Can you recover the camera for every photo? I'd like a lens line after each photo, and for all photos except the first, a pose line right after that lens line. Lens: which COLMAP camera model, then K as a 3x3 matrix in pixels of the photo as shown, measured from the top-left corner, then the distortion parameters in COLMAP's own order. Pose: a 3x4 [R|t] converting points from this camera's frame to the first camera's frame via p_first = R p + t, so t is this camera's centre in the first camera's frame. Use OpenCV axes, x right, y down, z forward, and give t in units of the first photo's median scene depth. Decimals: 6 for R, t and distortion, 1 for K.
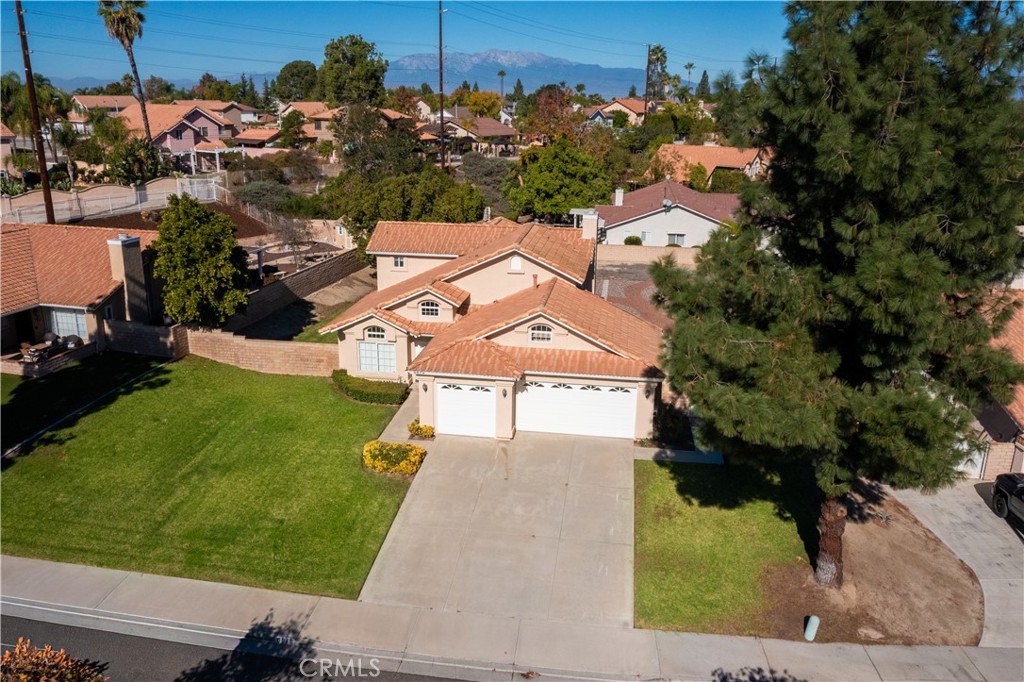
lens RADIAL K [[816.3, 0, 512.0], [0, 816.3, 341.0], [0, 0, 1]] dist [-0.009456, -0.003512]
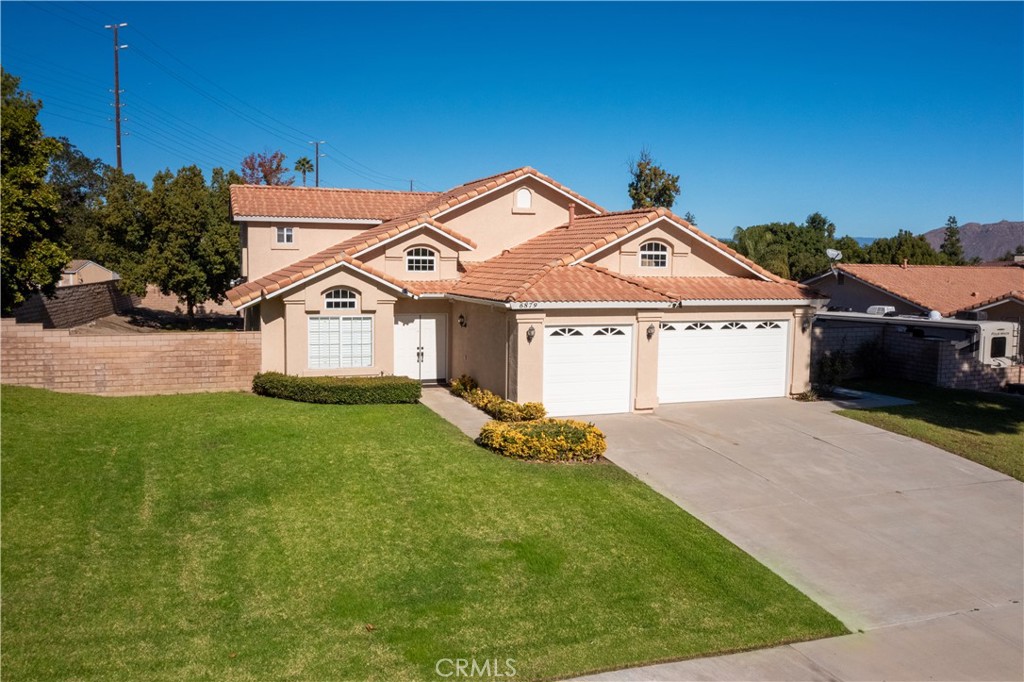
lens RADIAL K [[816.3, 0, 512.0], [0, 816.3, 341.0], [0, 0, 1]] dist [-0.009456, -0.003512]
pose [[0.870650, -0.047036, 0.489649, -0.352712], [0.140870, 0.977568, -0.156578, 0.132004], [-0.471300, 0.205302, 0.857745, 0.431908]]
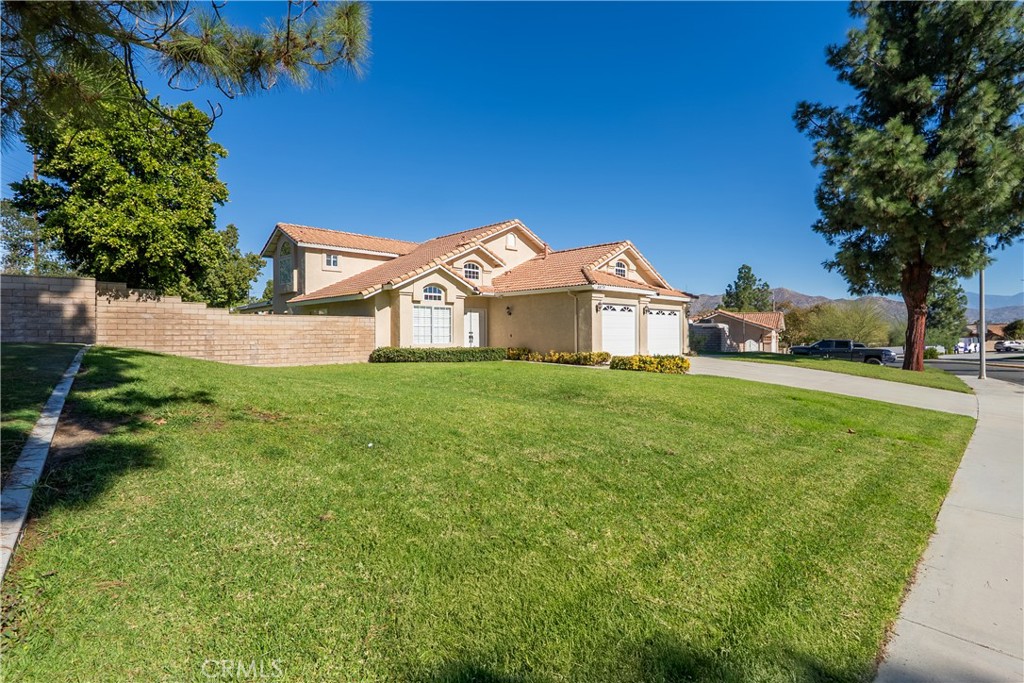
lens RADIAL K [[492.6, 0, 516.1], [0, 492.6, 337.2], [0, 0, 1]] dist [-0.001407, -0.000176]
pose [[0.590563, -0.019845, 0.806748, -0.522073], [0.246938, 0.956188, -0.157245, 0.132091], [-0.768282, 0.292079, 0.569590, 0.663099]]
